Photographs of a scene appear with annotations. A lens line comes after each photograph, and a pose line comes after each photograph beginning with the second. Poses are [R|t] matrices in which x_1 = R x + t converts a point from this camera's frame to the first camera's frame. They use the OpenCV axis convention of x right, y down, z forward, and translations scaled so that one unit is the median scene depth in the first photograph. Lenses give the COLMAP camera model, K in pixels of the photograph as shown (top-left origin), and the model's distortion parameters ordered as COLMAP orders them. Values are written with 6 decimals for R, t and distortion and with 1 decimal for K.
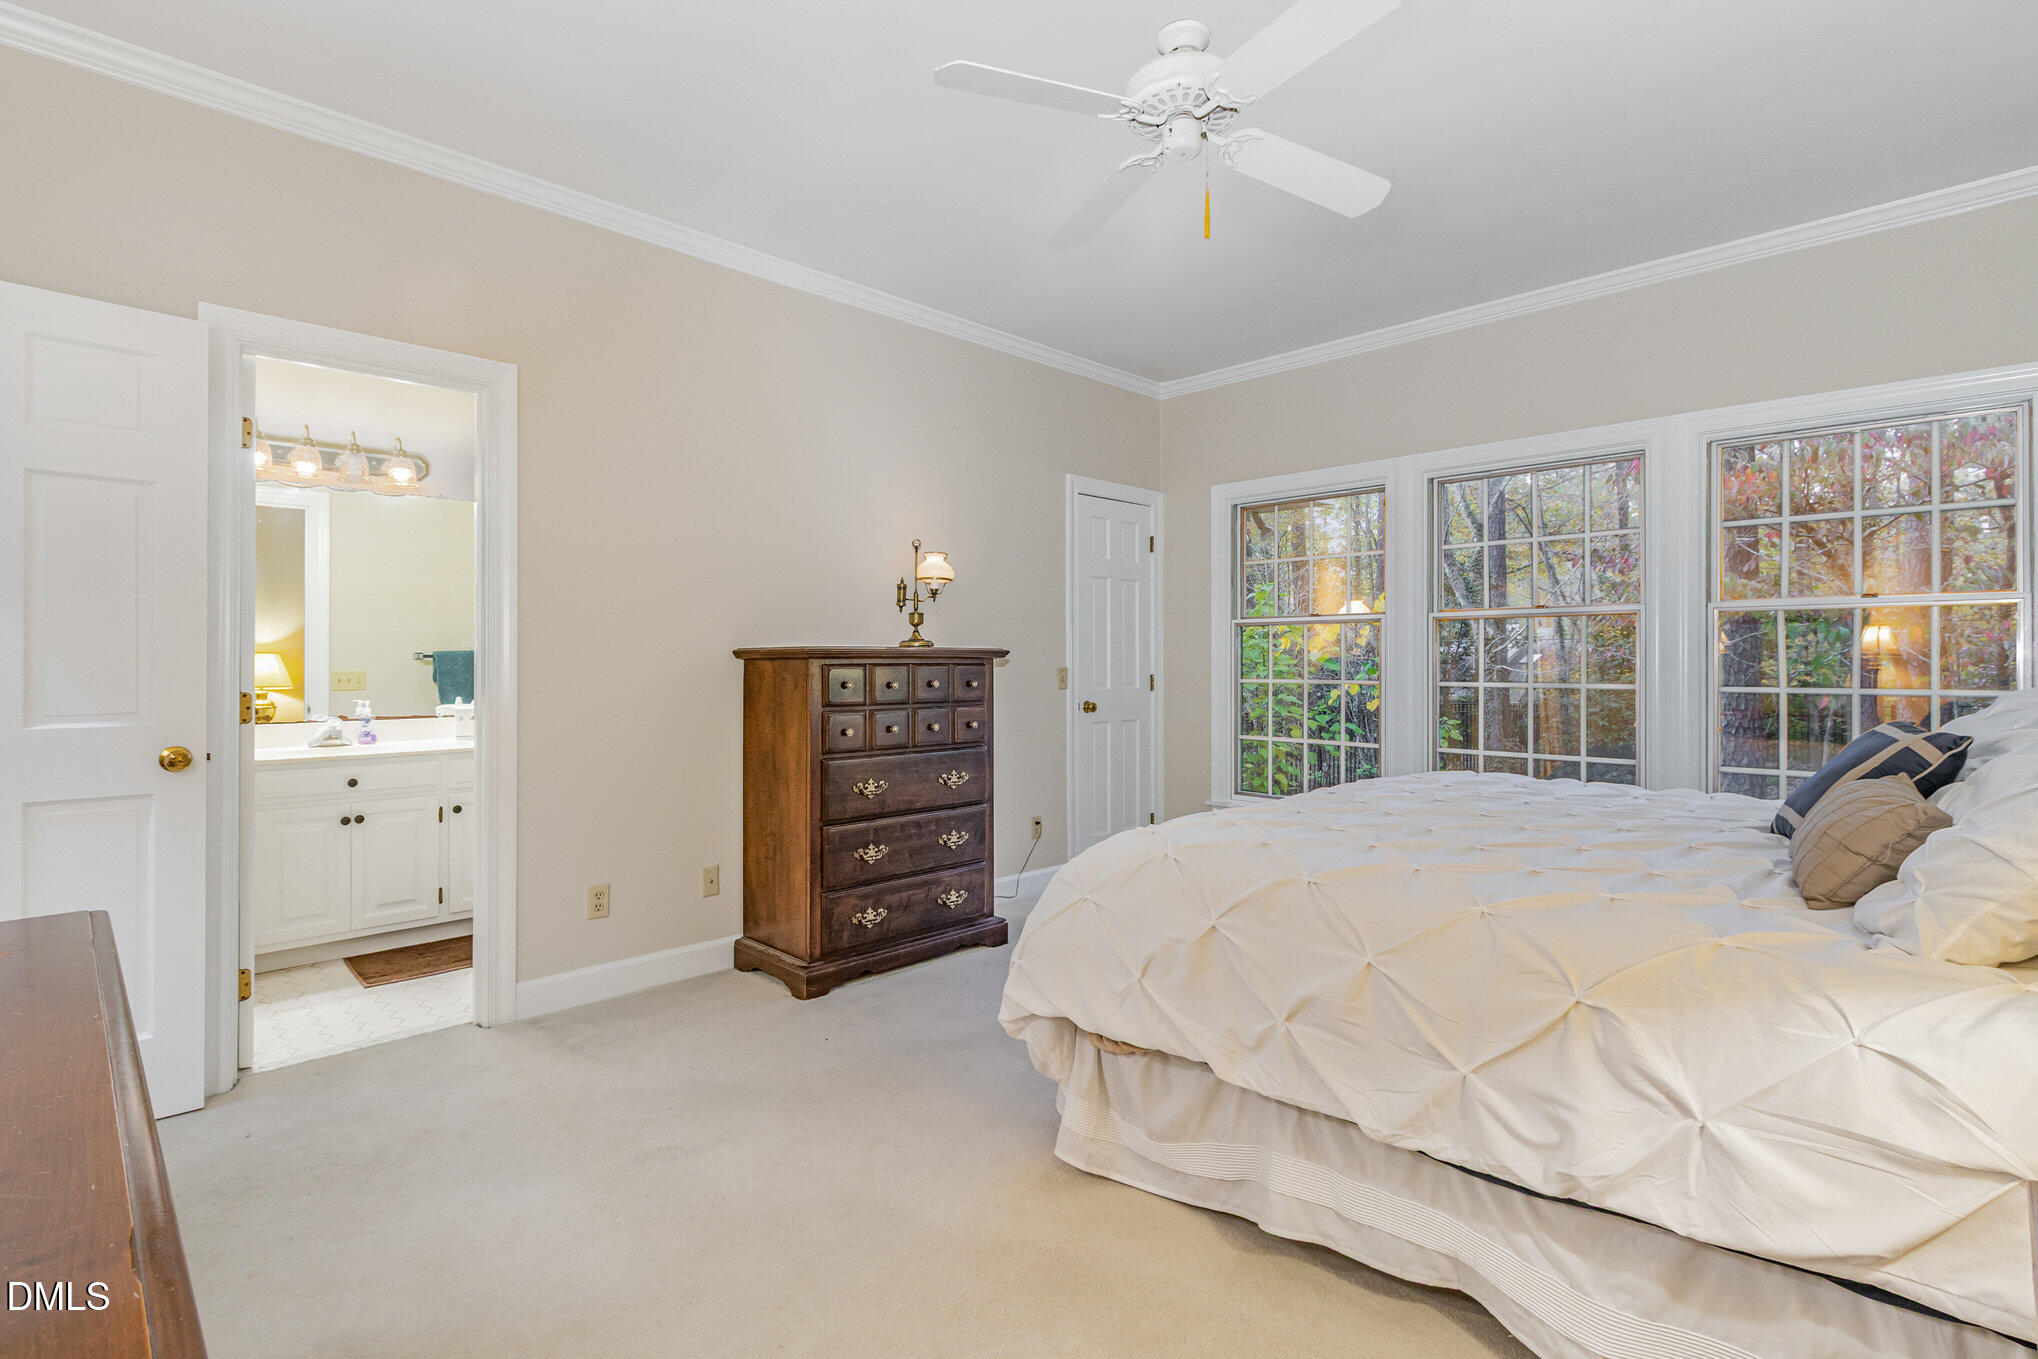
lens RADIAL K [[958.2, 0, 1017.9], [0, 958.2, 665.4], [0, 0, 1]] dist [0.003298, -0.000943]
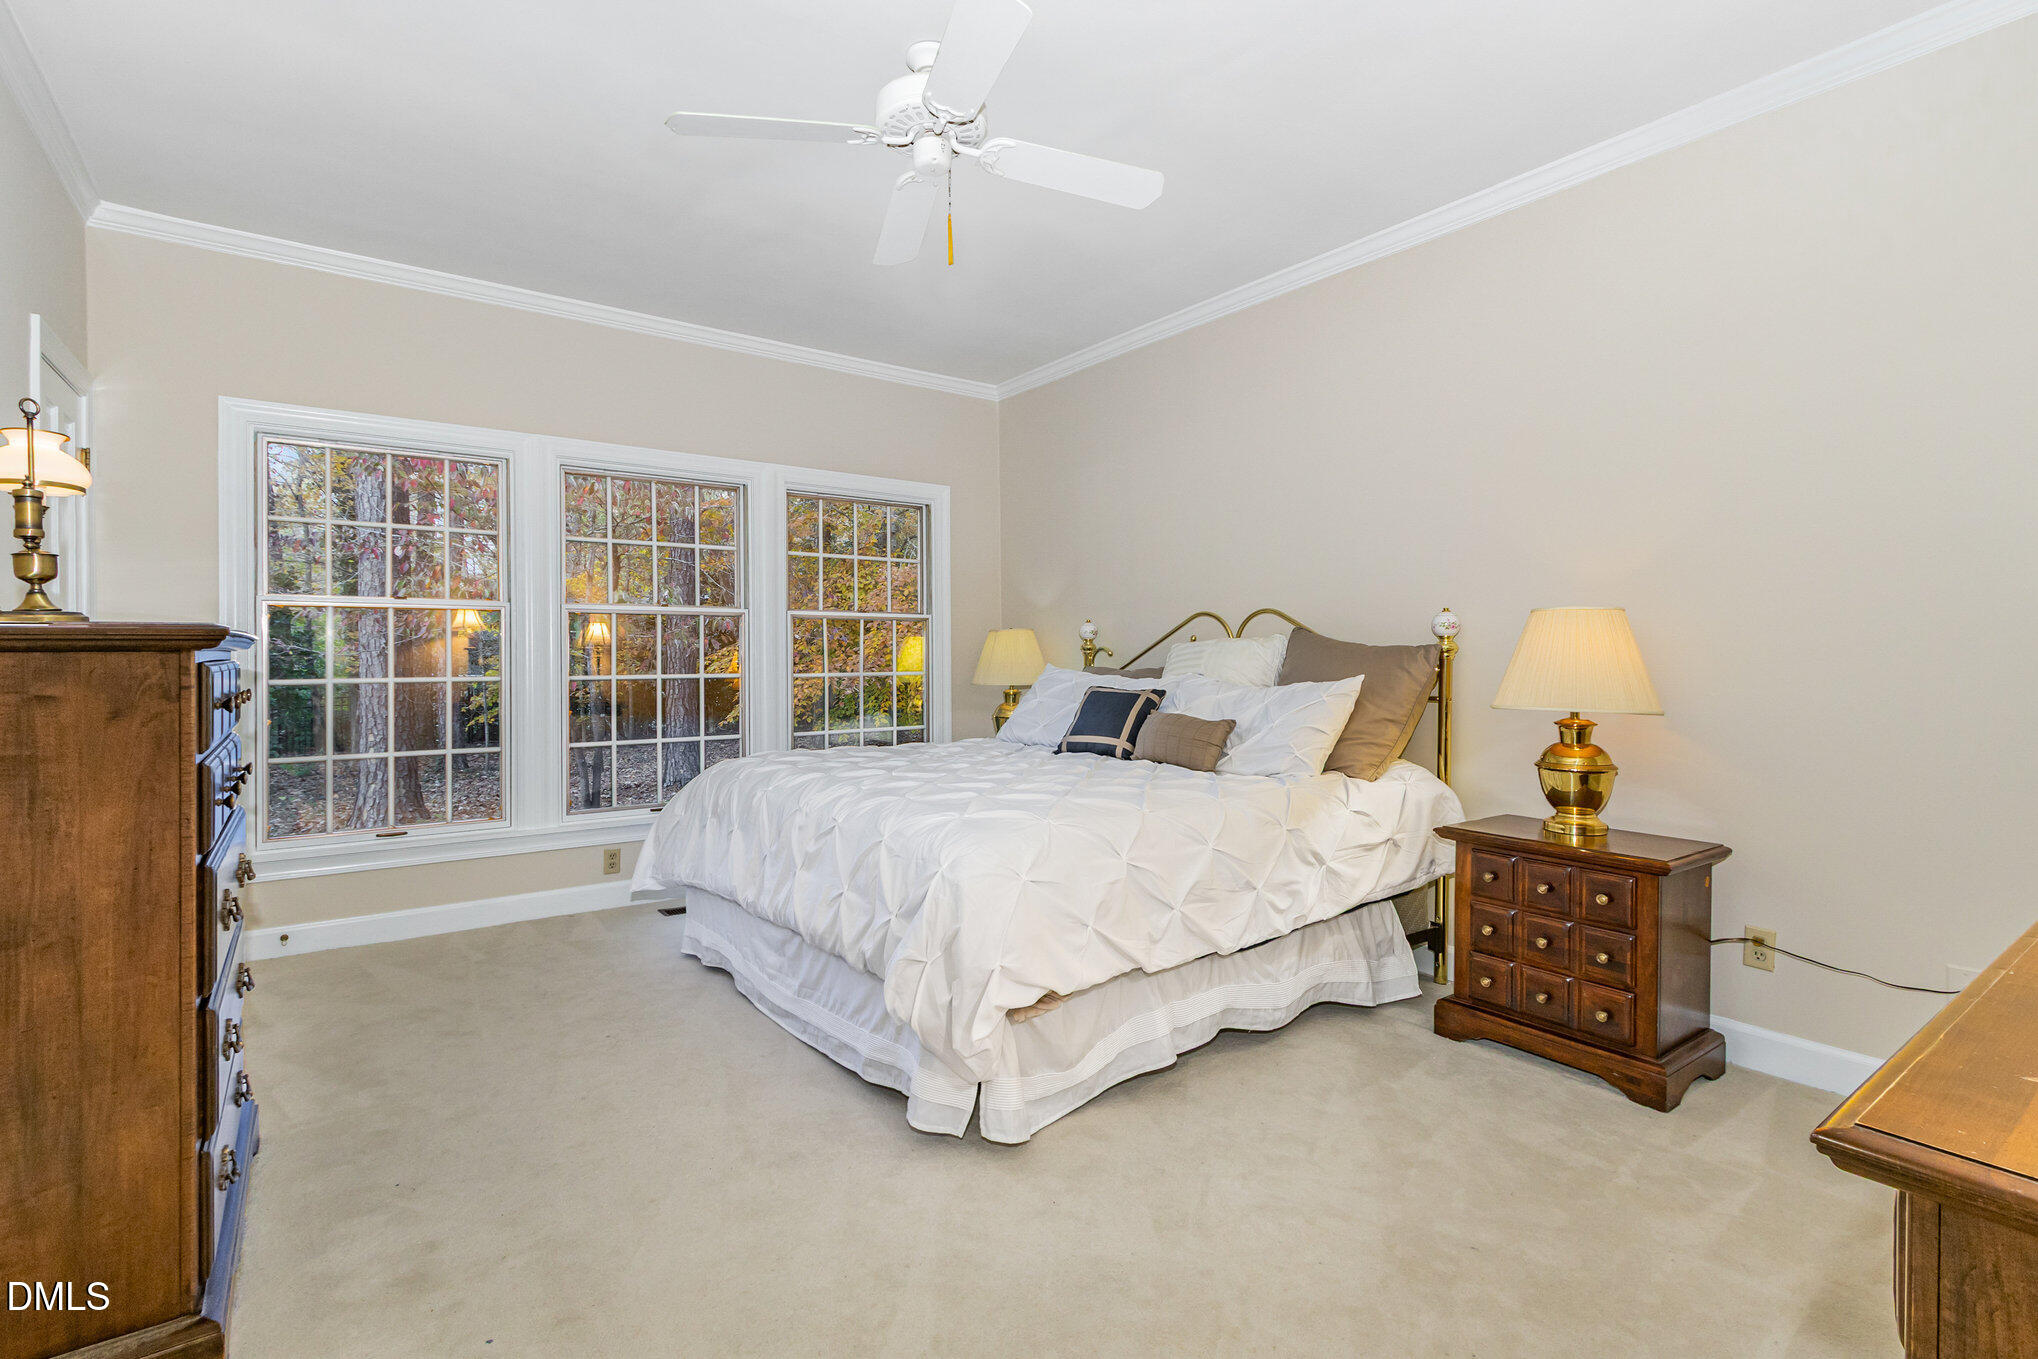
lens RADIAL K [[958.2, 0, 1006.8], [0, 958.2, 672.6], [0, 0, 1]] dist [0.003298, -0.000943]
pose [[0.154703, -0.019520, 0.987768, -0.676731], [0.006755, 0.999802, 0.018700, -0.002250], [-0.987938, 0.003779, 0.154804, 0.606977]]
